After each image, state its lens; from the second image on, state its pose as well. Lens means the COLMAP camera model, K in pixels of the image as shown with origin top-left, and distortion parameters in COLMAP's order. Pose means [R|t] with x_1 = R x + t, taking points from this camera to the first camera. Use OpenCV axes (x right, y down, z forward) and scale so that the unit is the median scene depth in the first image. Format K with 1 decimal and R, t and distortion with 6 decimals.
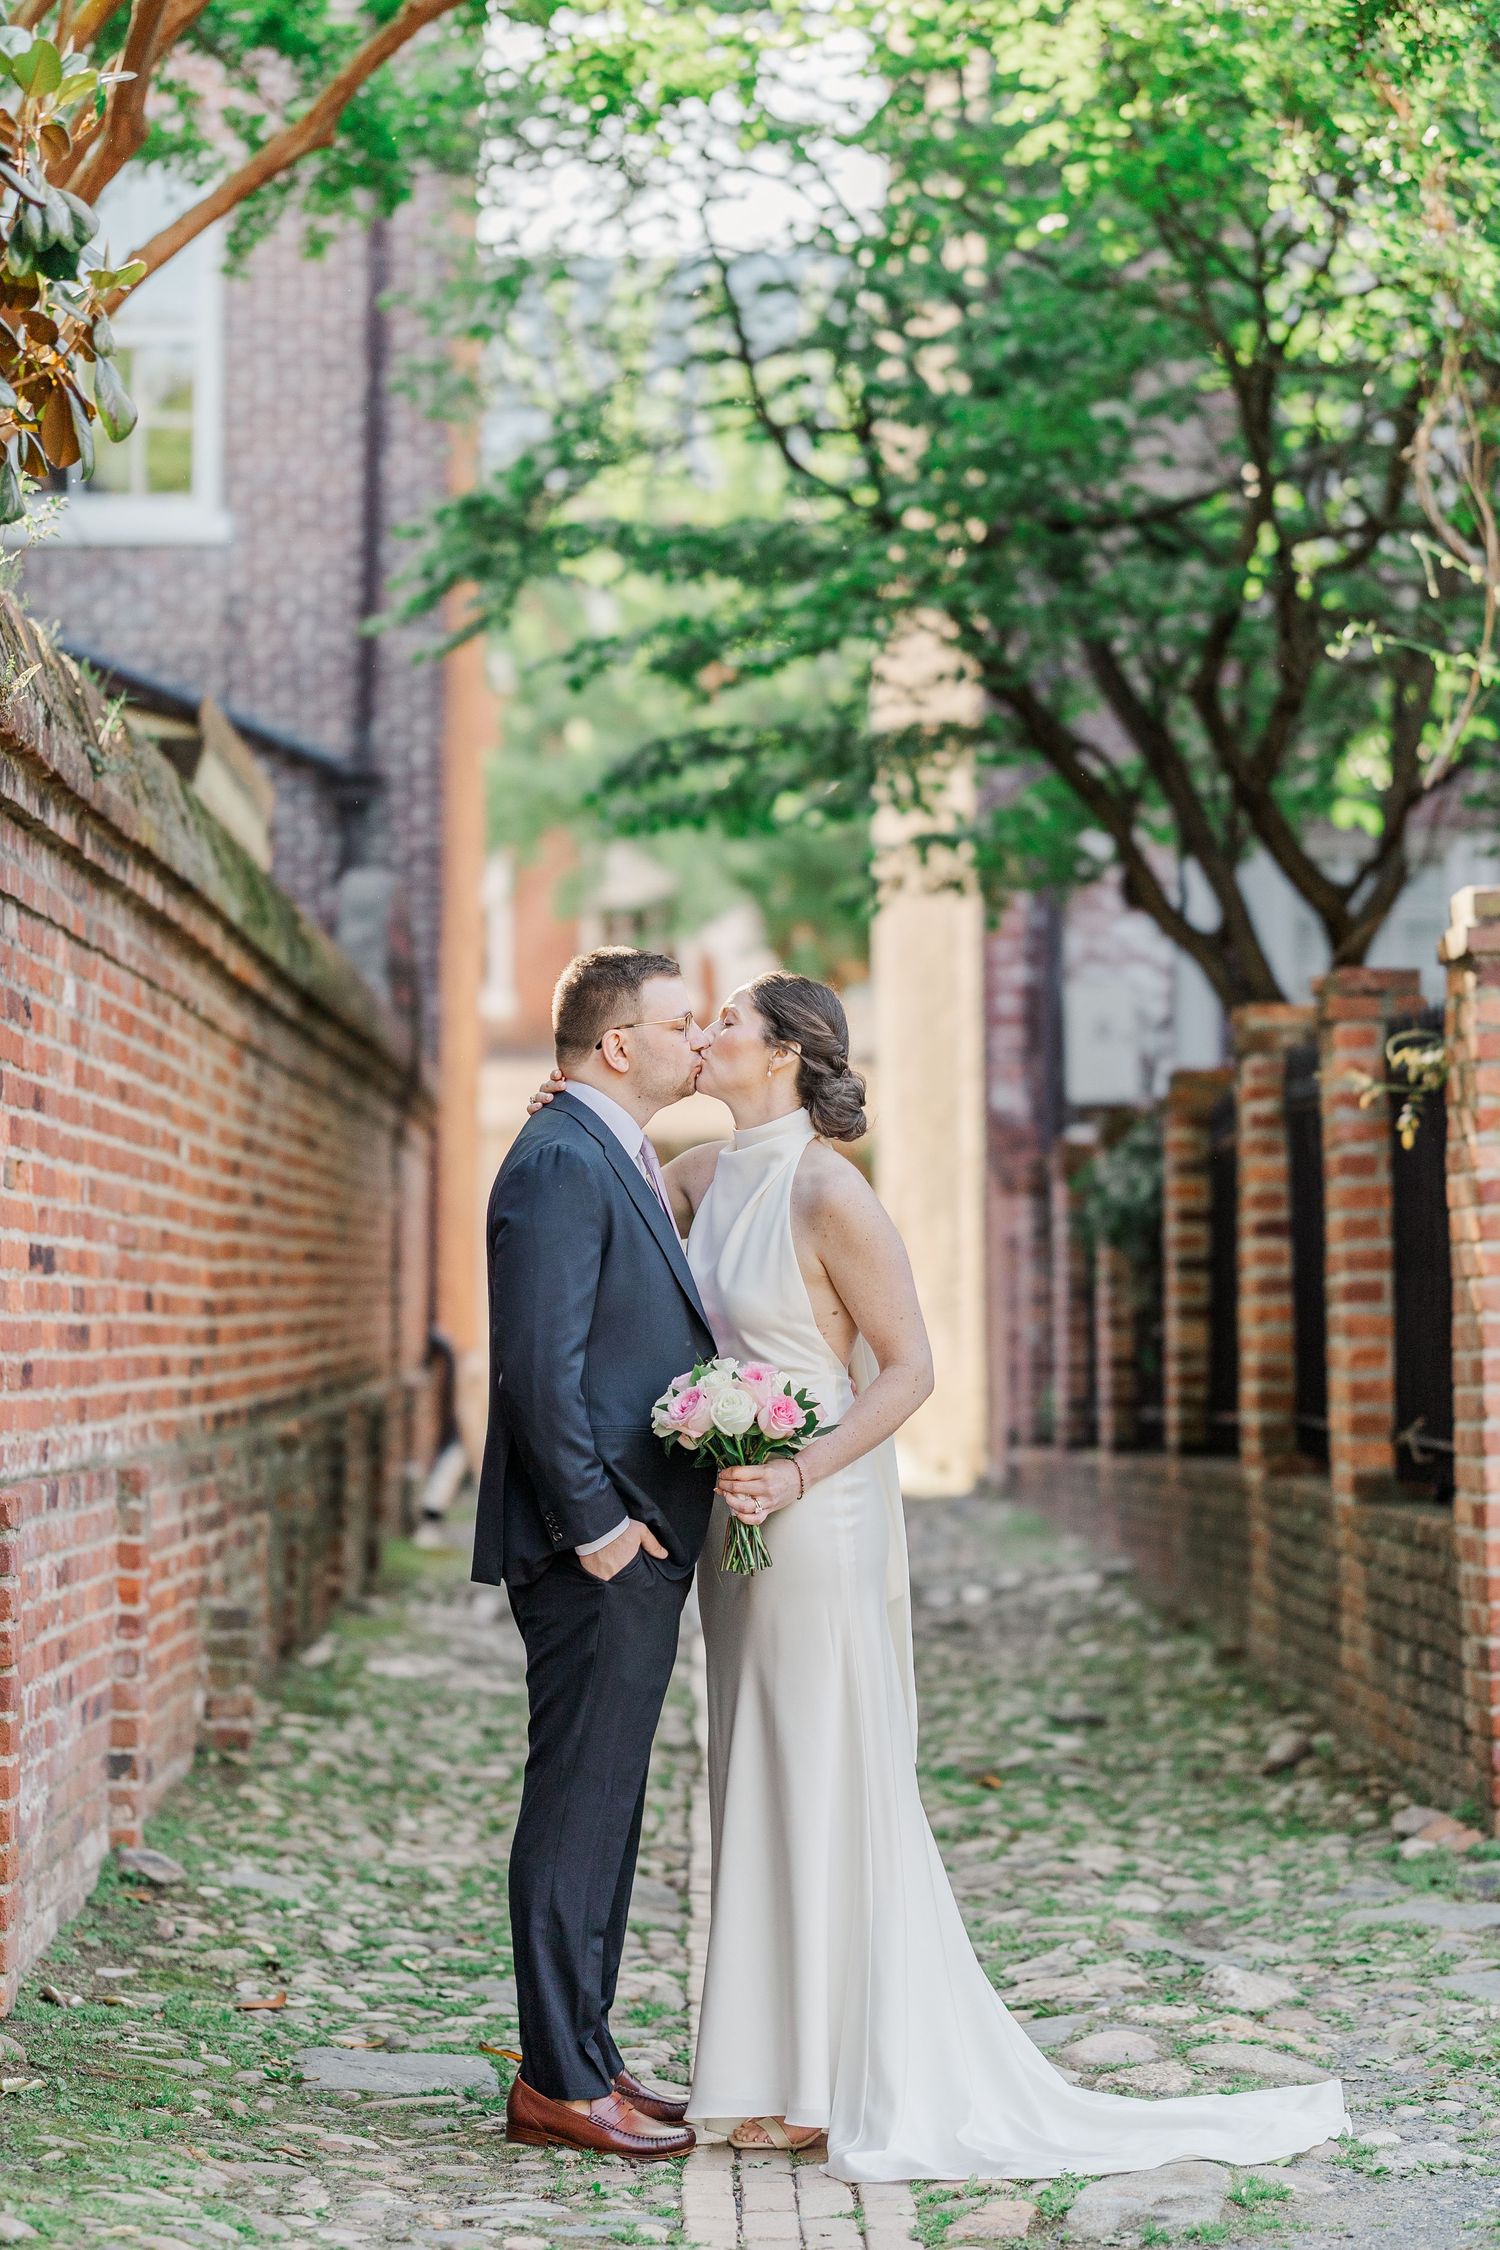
lens RADIAL K [[5611.2, 0, 752.1], [0, 5611.2, 998.2], [0, 0, 1]] dist [-0.022462, 0.295719]
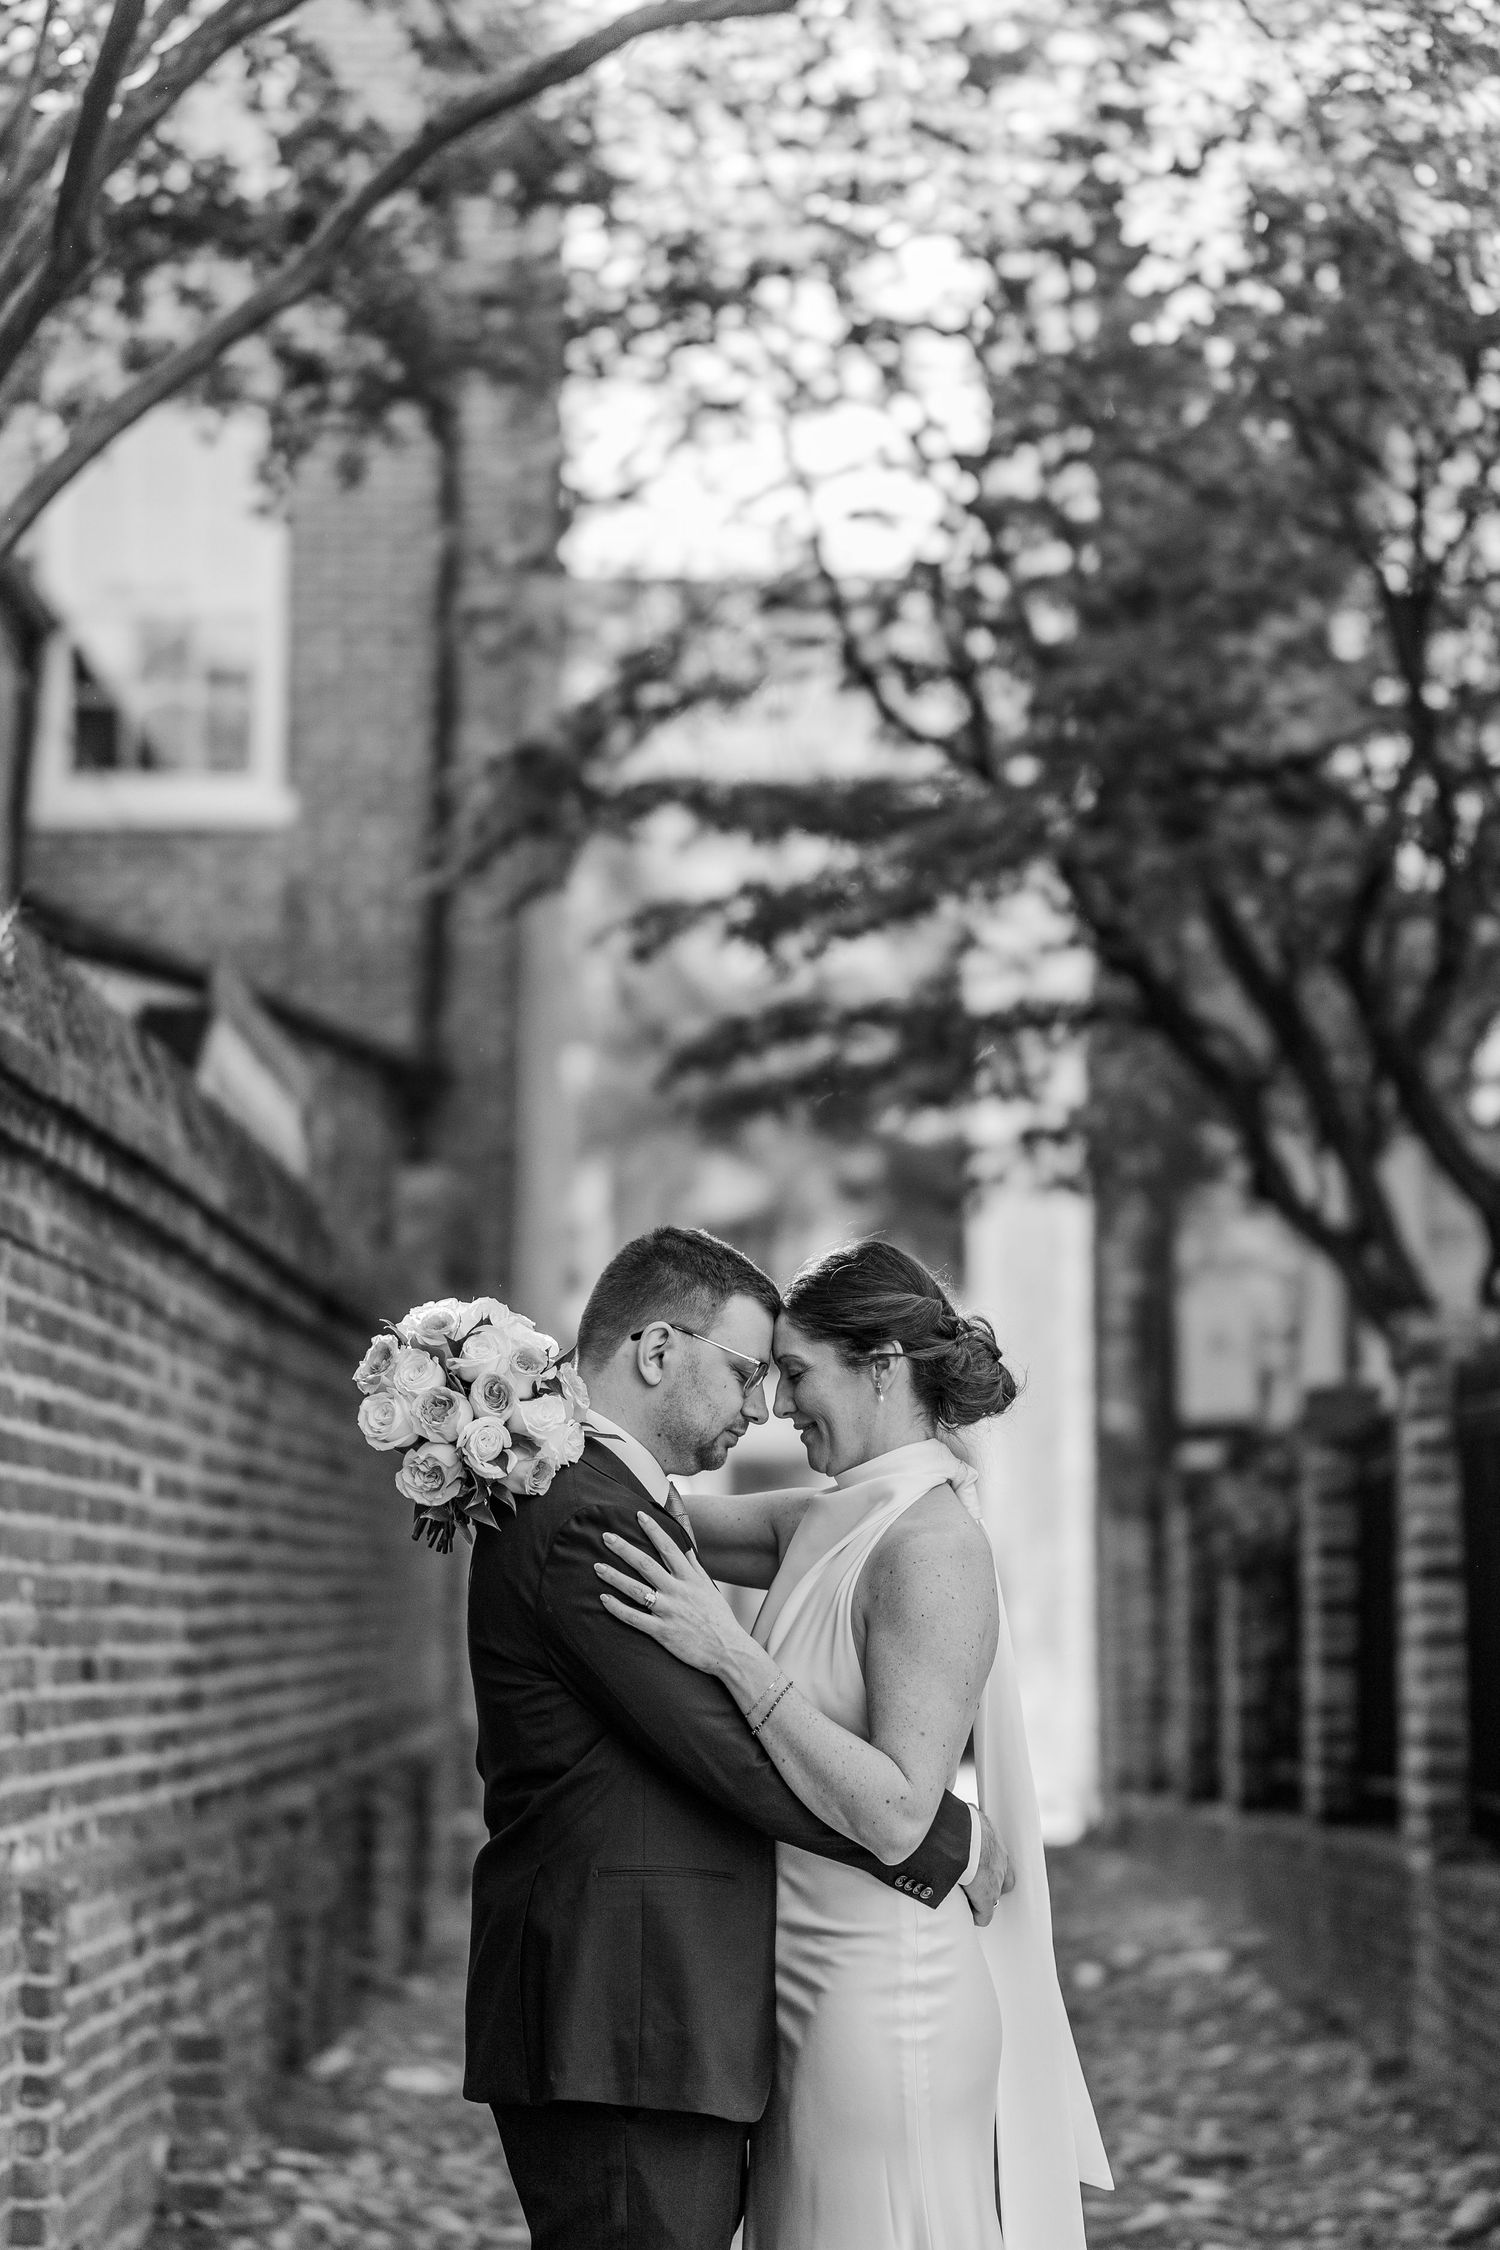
lens RADIAL K [[5611.2, 0, 752.1], [0, 5611.2, 998.2], [0, 0, 1]] dist [-0.022462, 0.295719]
pose [[0.999841, 0.000999, -0.017819, 0.002428], [-0.001991, 0.998444, -0.055734, 0.001273], [0.017736, 0.055761, 0.998287, 0.125074]]
